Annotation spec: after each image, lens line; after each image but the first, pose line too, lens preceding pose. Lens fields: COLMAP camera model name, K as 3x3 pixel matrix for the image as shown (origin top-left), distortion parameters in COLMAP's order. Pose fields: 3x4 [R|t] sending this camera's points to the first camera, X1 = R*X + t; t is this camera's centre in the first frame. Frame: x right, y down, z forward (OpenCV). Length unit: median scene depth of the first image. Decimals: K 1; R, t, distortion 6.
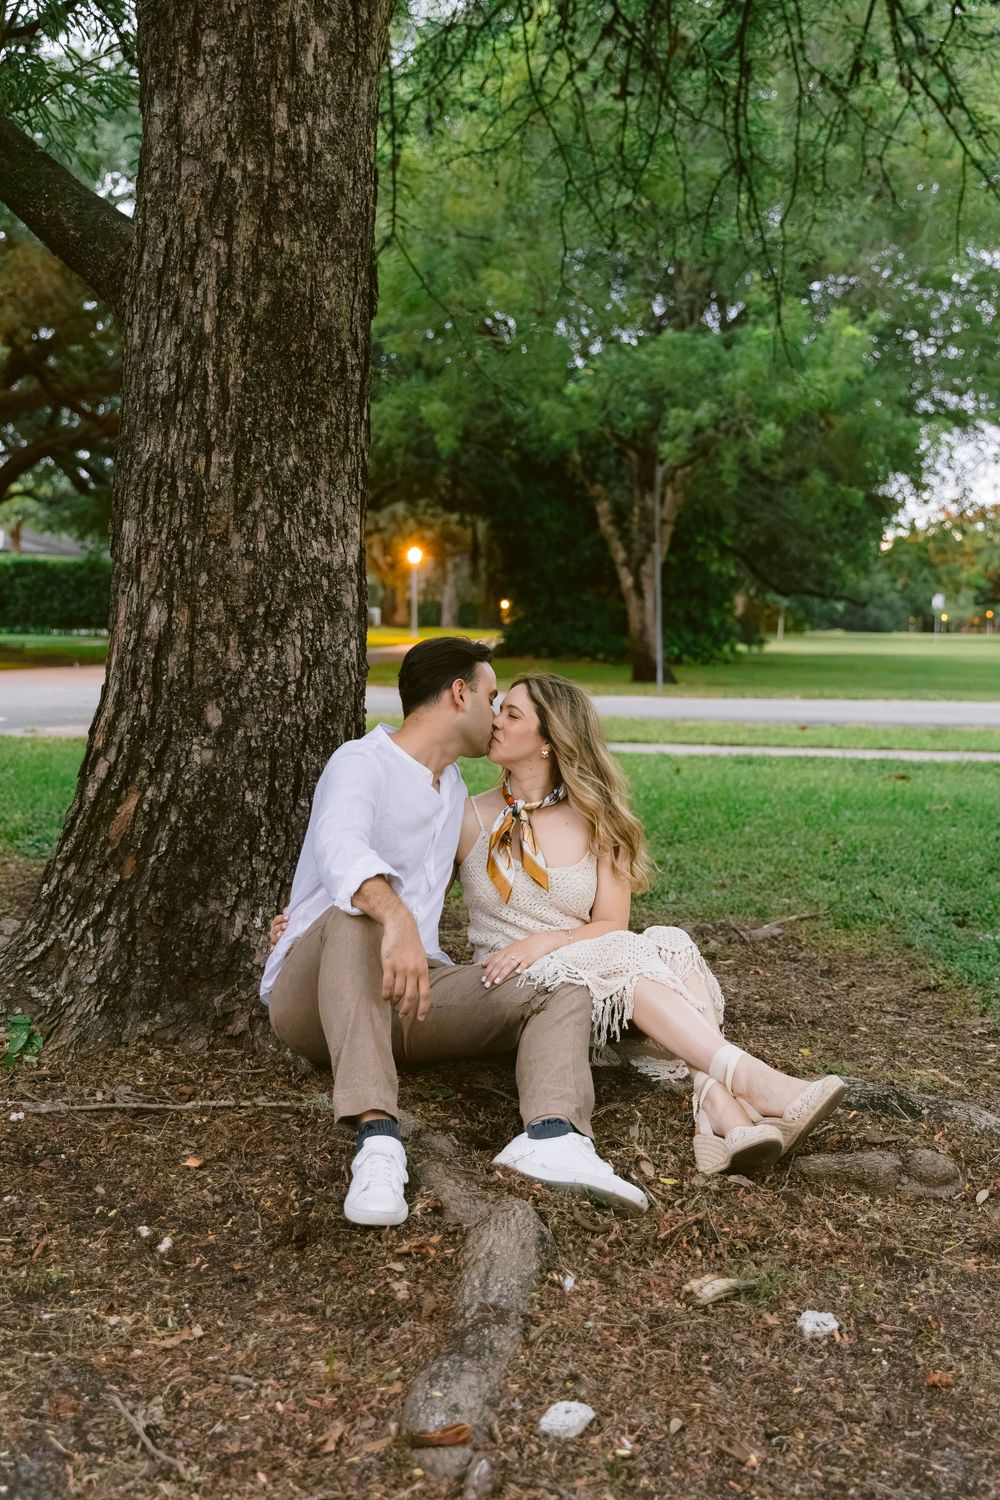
lens RADIAL K [[1806.8, 0, 500.0], [0, 1806.8, 747.9], [0, 0, 1]] dist [0.002464, 0.000000]
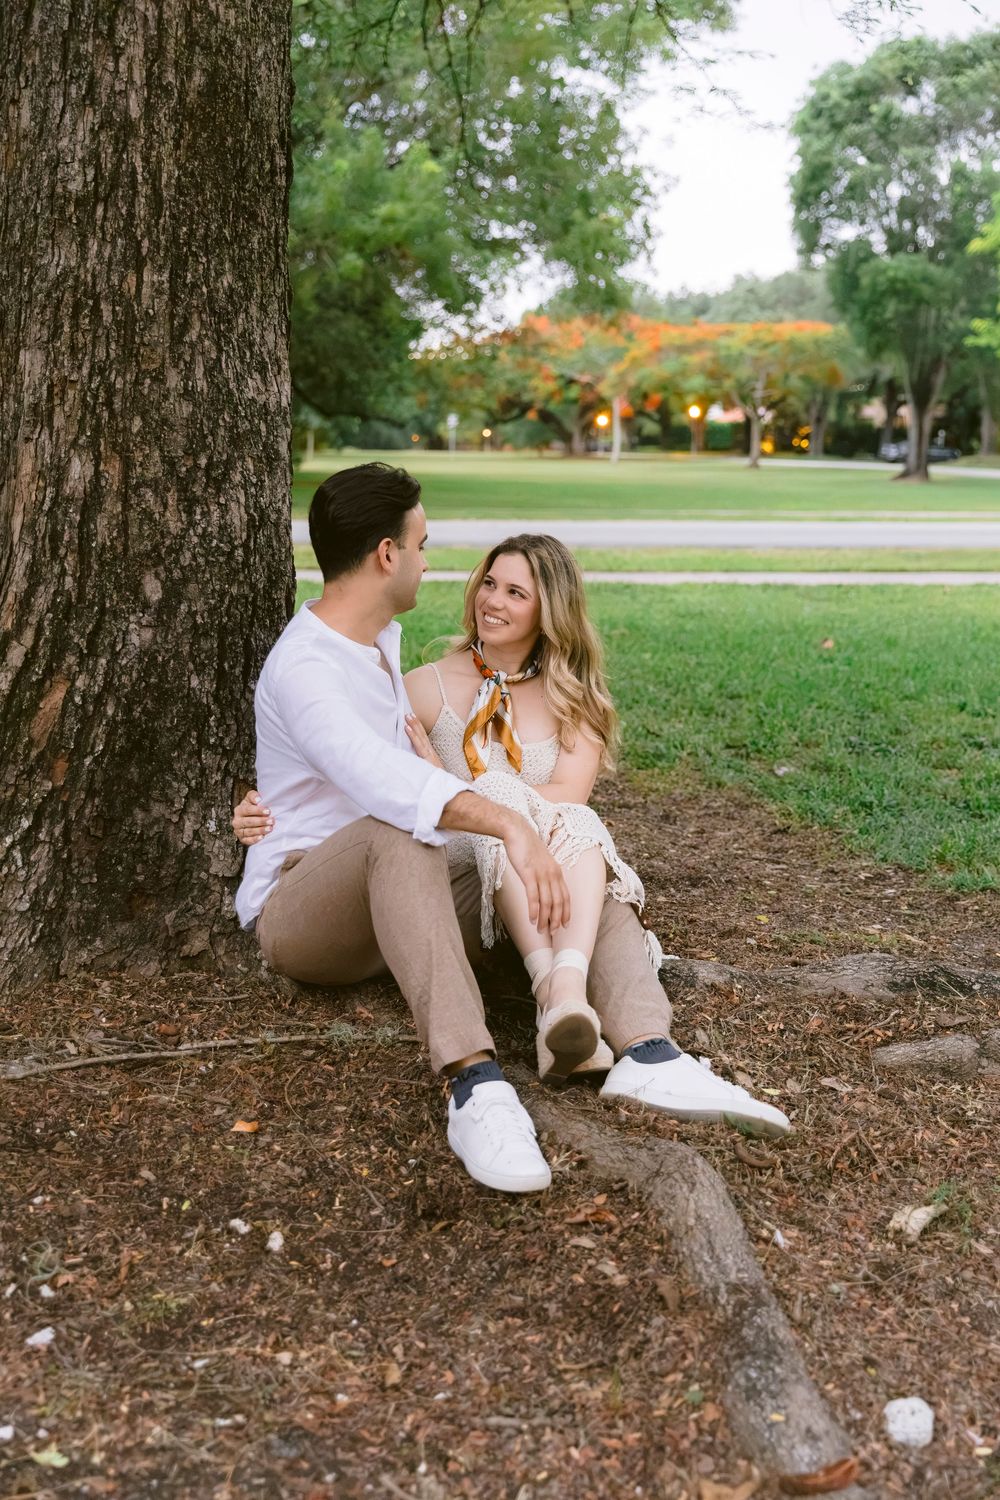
lens RADIAL K [[1689.9, 0, 500.3], [0, 1689.9, 751.9], [0, 0, 1]] dist [0.009363, 0.000000]
pose [[0.960109, -0.050519, 0.275026, -0.225094], [0.019602, 0.993284, 0.114025, -0.028960], [-0.278939, -0.104086, 0.954651, 0.192181]]
